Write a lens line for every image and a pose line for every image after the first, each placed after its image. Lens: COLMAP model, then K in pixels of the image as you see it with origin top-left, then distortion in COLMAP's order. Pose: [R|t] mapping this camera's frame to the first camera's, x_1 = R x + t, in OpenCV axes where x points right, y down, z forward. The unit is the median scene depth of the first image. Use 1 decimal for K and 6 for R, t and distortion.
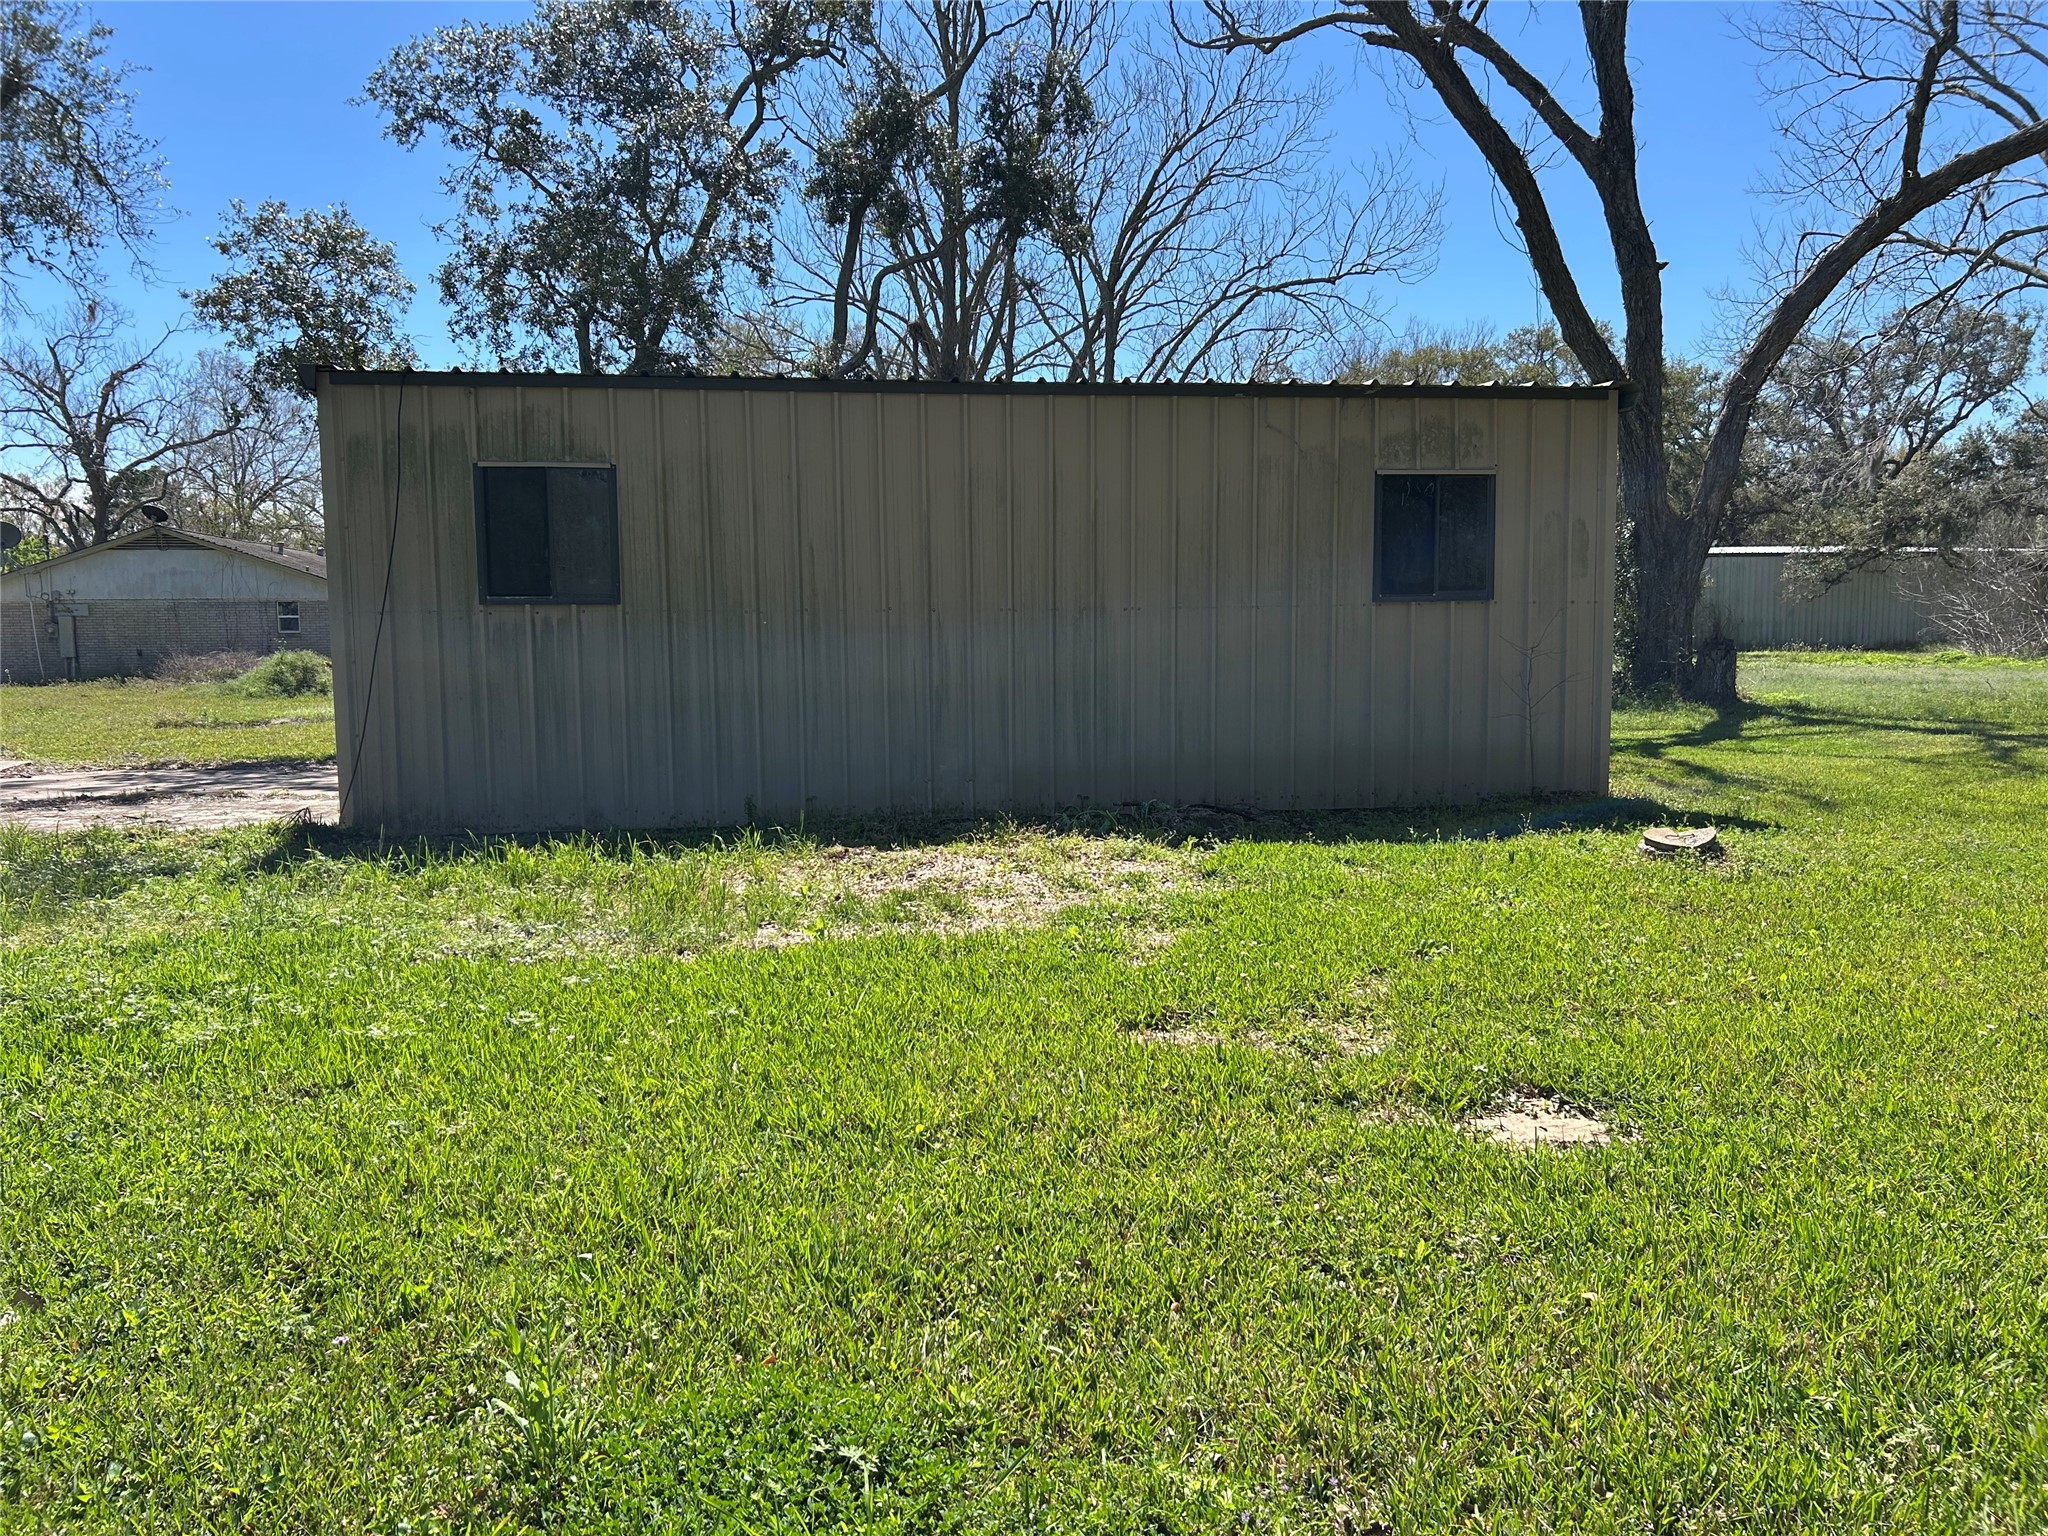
lens RADIAL K [[1529.9, 0, 1030.9], [0, 1529.9, 772.9], [0, 0, 1]] dist [0.020819, -0.029076]
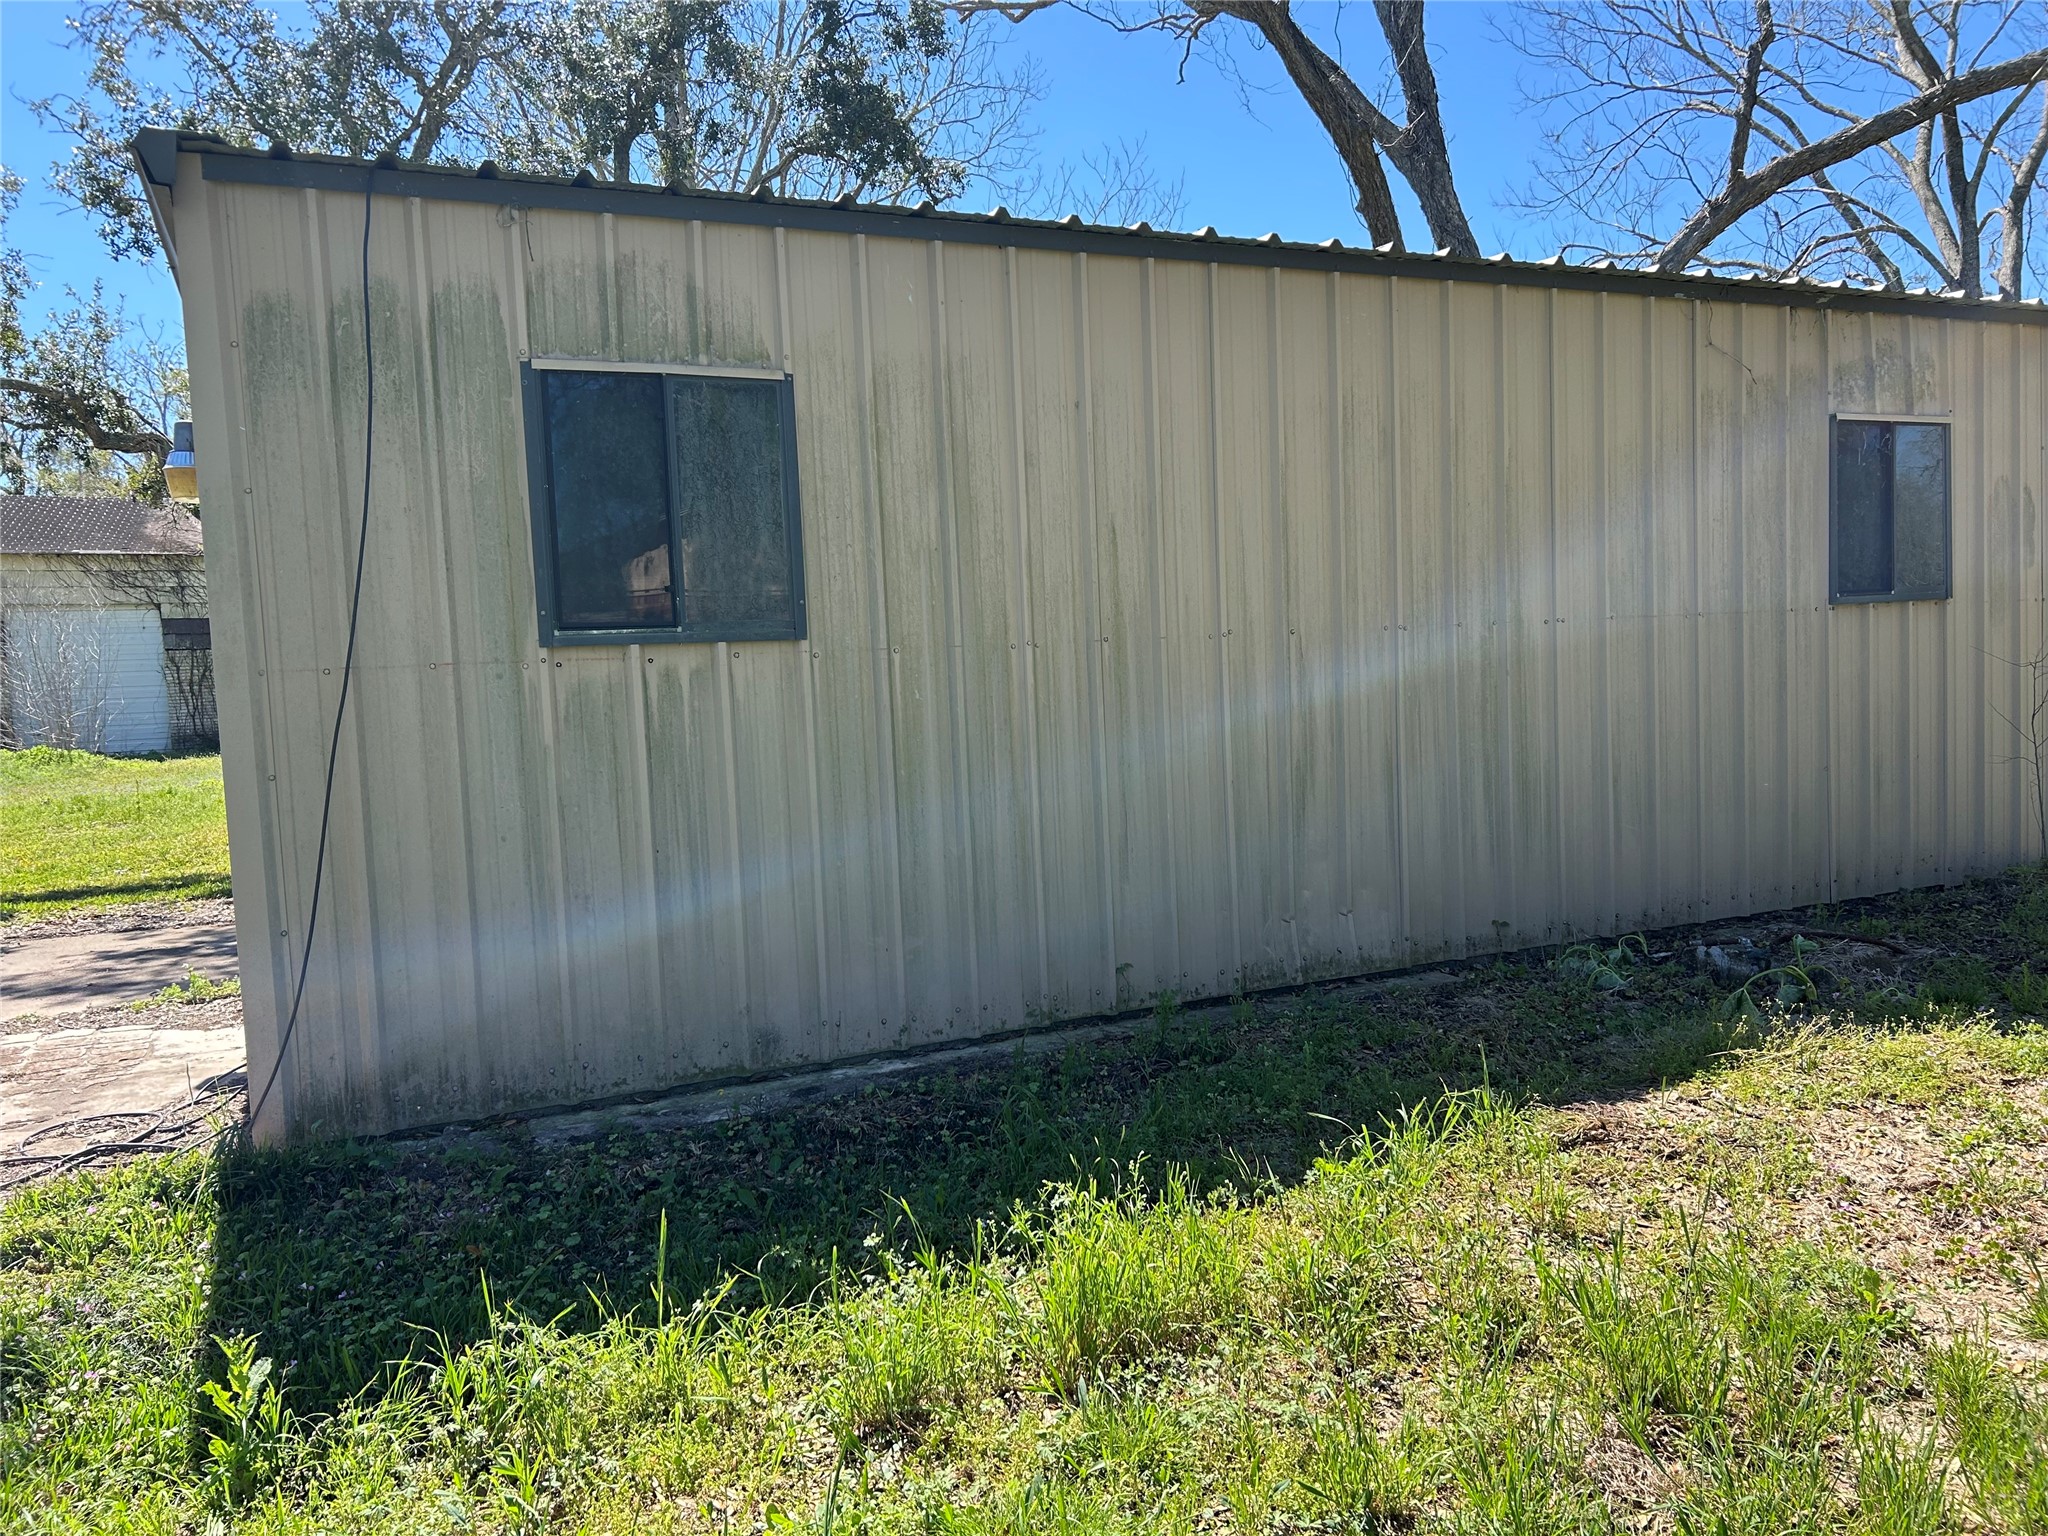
lens RADIAL K [[1529.9, 0, 1018.6], [0, 1529.9, 764.4], [0, 0, 1]] dist [0.020819, -0.029076]
pose [[0.955053, -0.054535, 0.291375, -0.336517], [0.065013, 0.997535, -0.026392, -0.046045], [-0.289218, 0.044149, 0.956245, 0.453555]]
